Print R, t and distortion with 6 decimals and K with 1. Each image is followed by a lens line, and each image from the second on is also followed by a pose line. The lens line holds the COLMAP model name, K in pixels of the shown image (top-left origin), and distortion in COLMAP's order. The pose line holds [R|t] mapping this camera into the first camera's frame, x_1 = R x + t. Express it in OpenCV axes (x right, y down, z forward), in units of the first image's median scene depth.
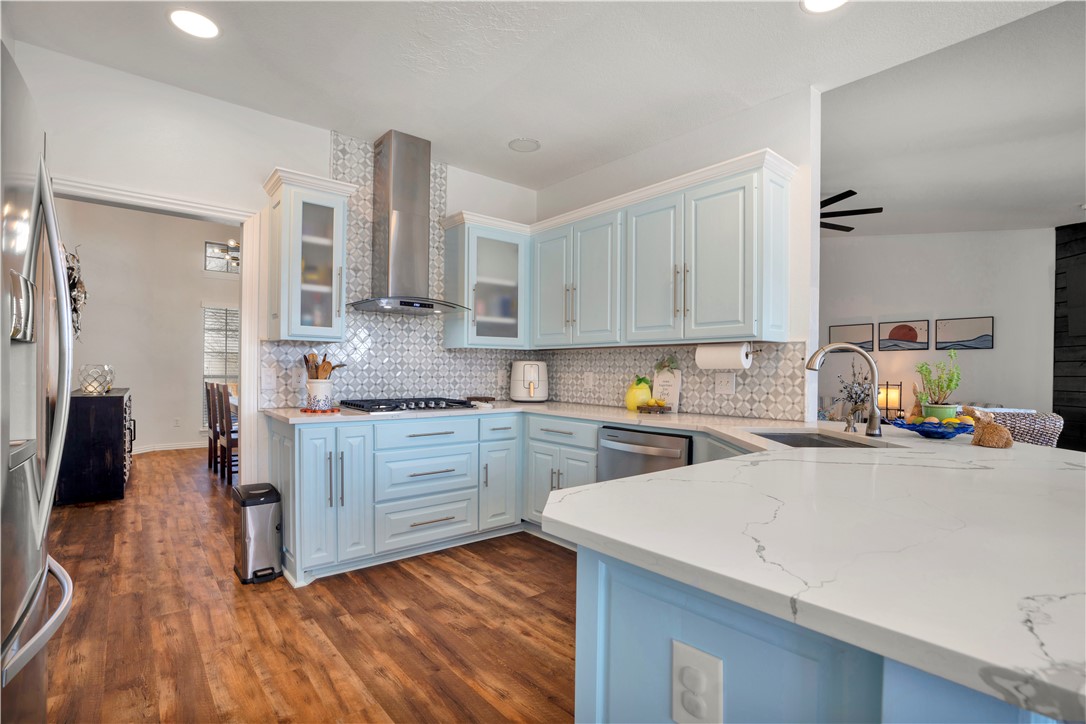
lens RADIAL K [[523.8, 0, 544.1], [0, 523.8, 387.7], [0, 0, 1]] dist [-0.060257, 0.024536]
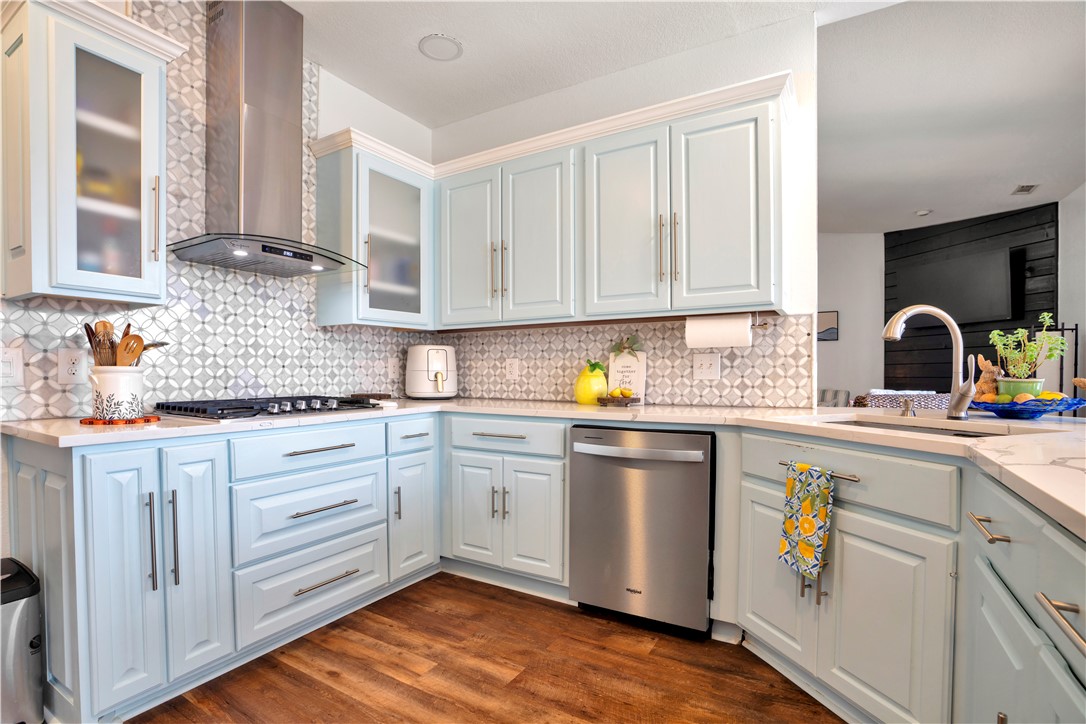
lens RADIAL K [[523.8, 0, 544.1], [0, 523.8, 387.7], [0, 0, 1]] dist [-0.060257, 0.024536]
pose [[0.945220, -0.023436, 0.325591, -0.155472], [0.023969, 0.999710, 0.002375, 0.016116], [-0.325552, 0.005559, 0.945508, 0.283458]]
